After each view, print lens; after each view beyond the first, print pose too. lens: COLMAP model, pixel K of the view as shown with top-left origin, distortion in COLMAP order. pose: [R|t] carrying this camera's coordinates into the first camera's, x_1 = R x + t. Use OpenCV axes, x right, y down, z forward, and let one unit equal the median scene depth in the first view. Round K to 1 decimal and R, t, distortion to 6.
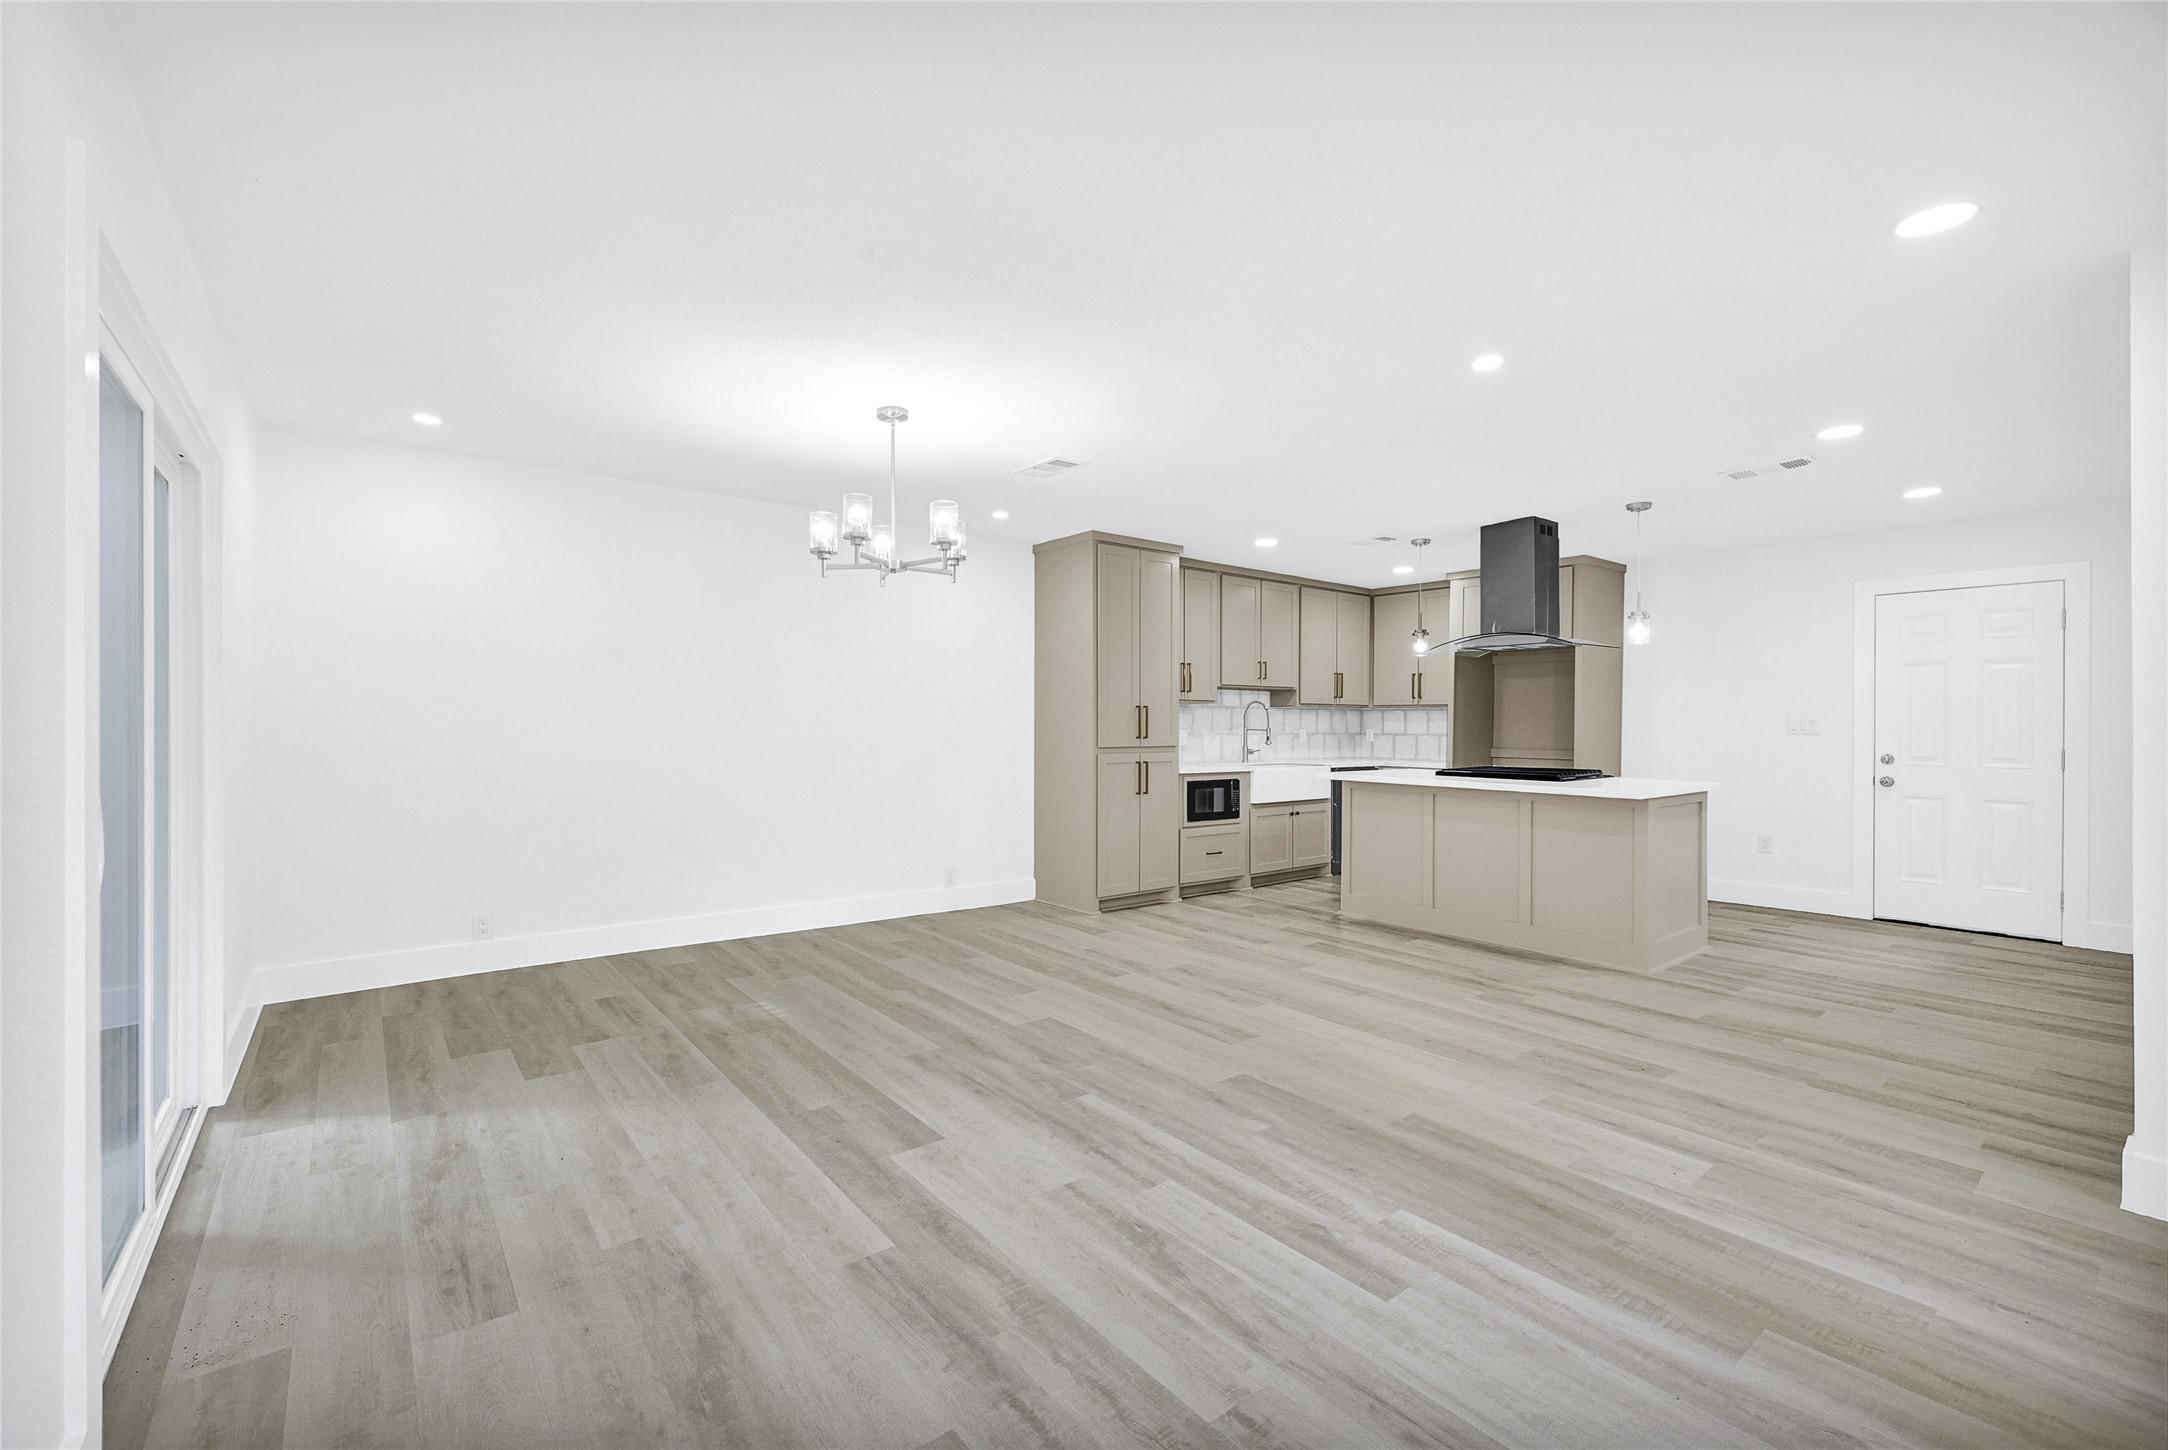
lens RADIAL K [[912.0, 0, 1084.0], [0, 912.0, 725.0], [0, 0, 1]] dist [0.000282, 0.000183]
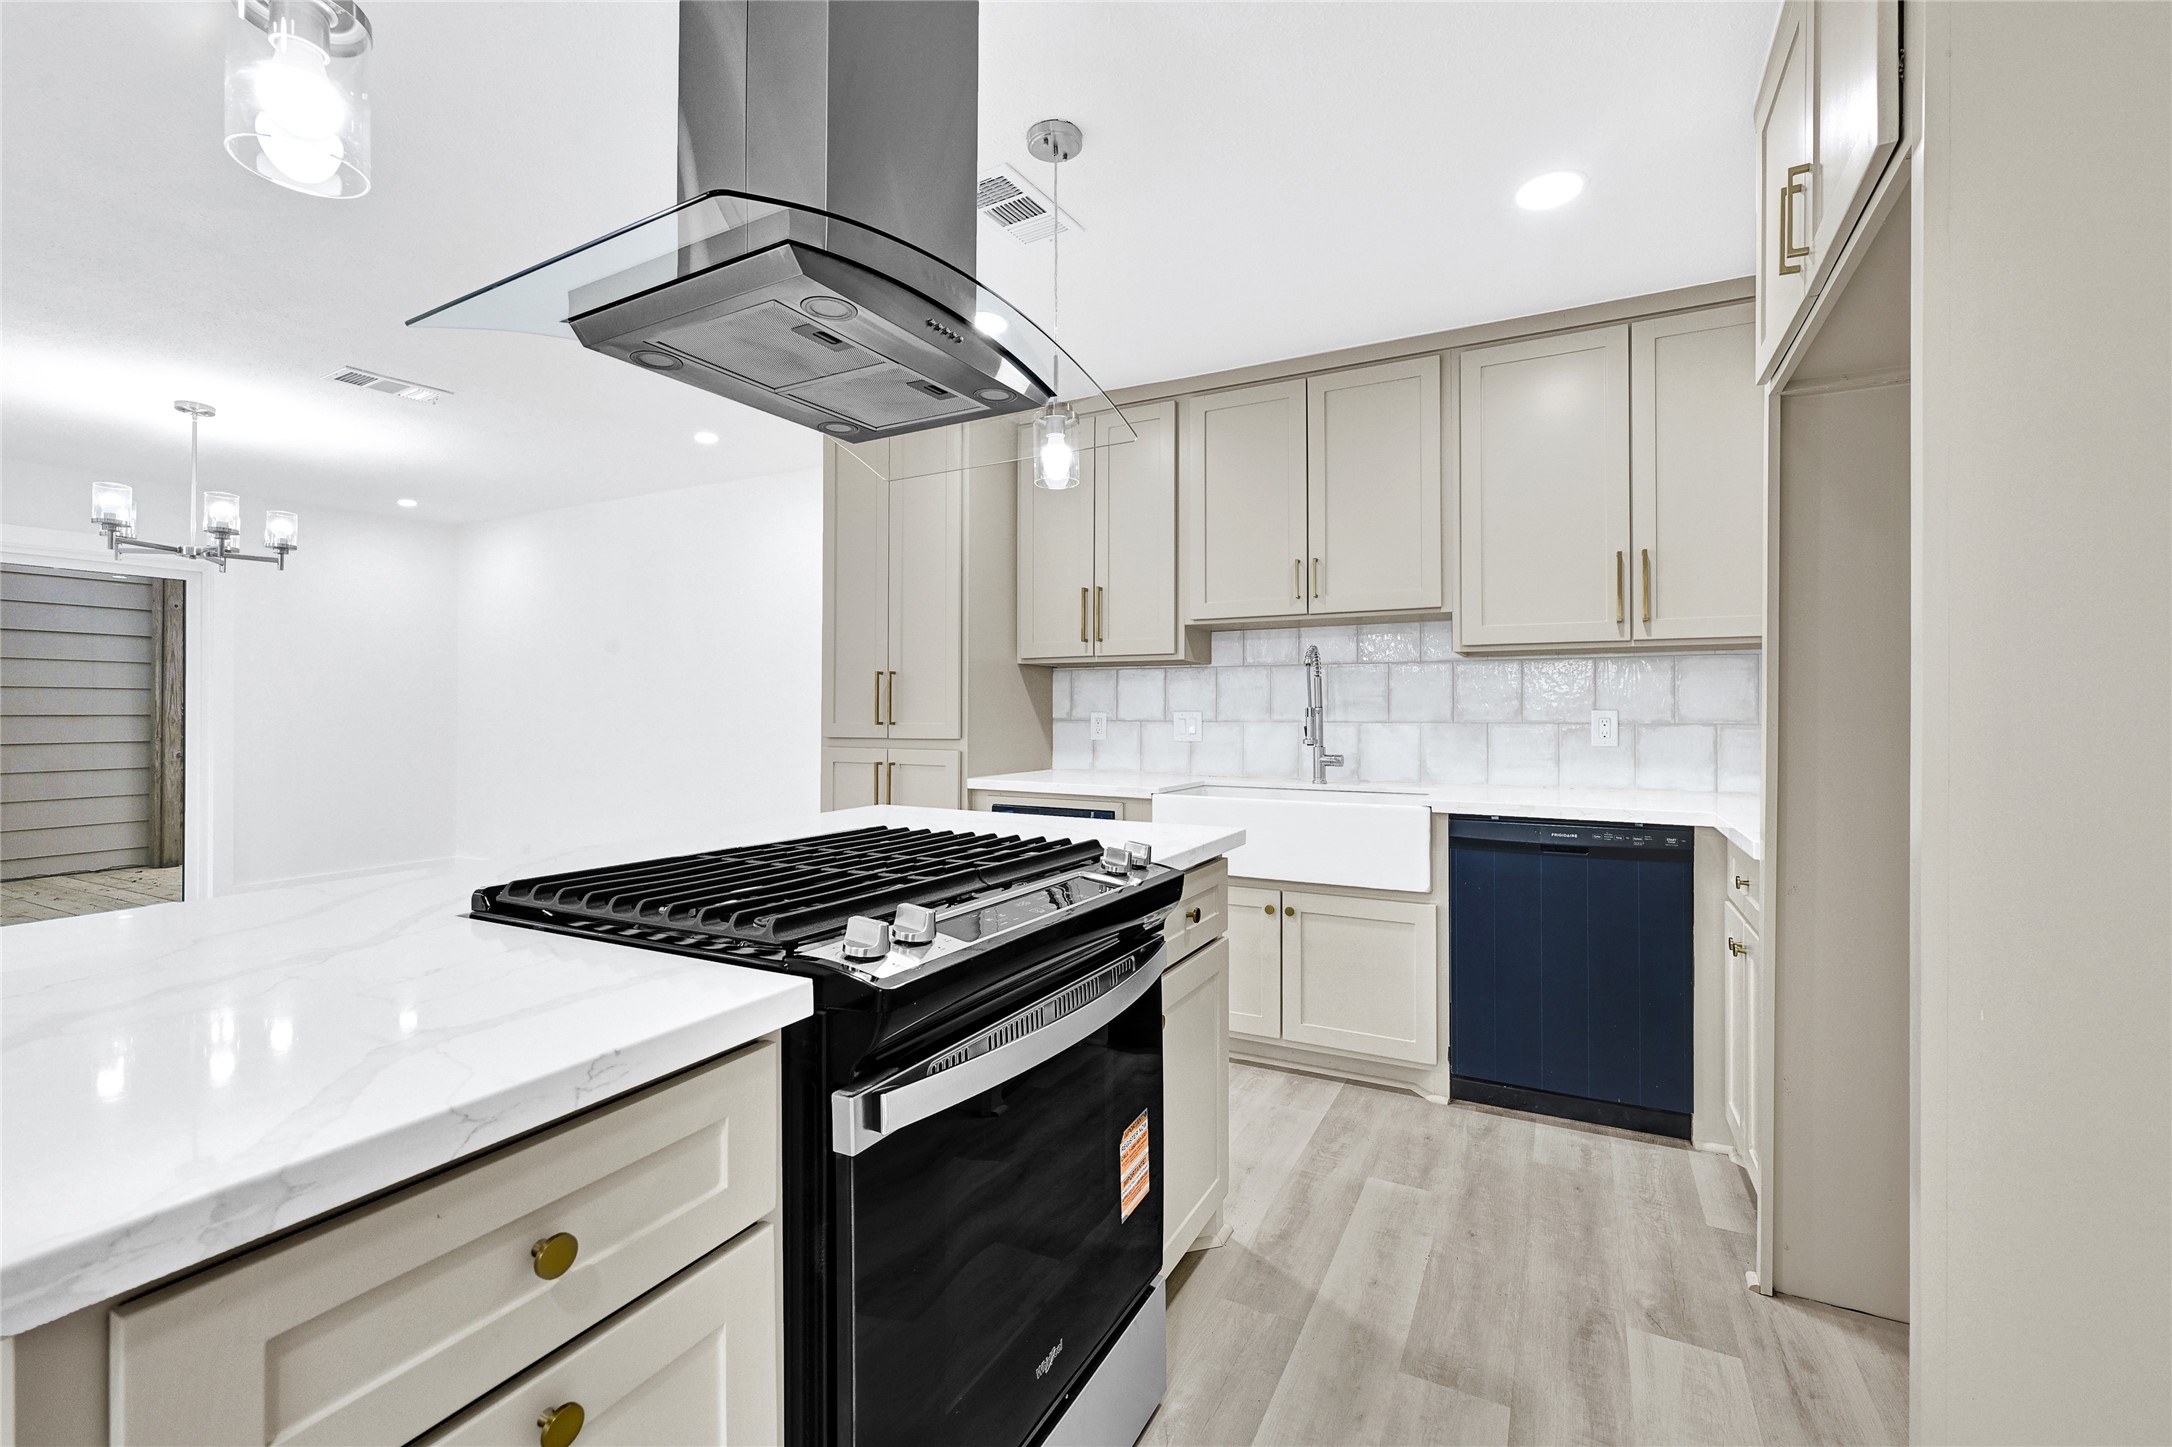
lens RADIAL K [[894.4, 0, 1086.0], [0, 894.4, 723.5], [0, 0, 1]] dist [0.016928, -0.000019]
pose [[0.395750, 0.003666, -0.918351, 0.585102], [-0.000322, 0.999993, 0.003853, 0.009930], [0.918358, -0.001229, 0.395749, 0.770048]]
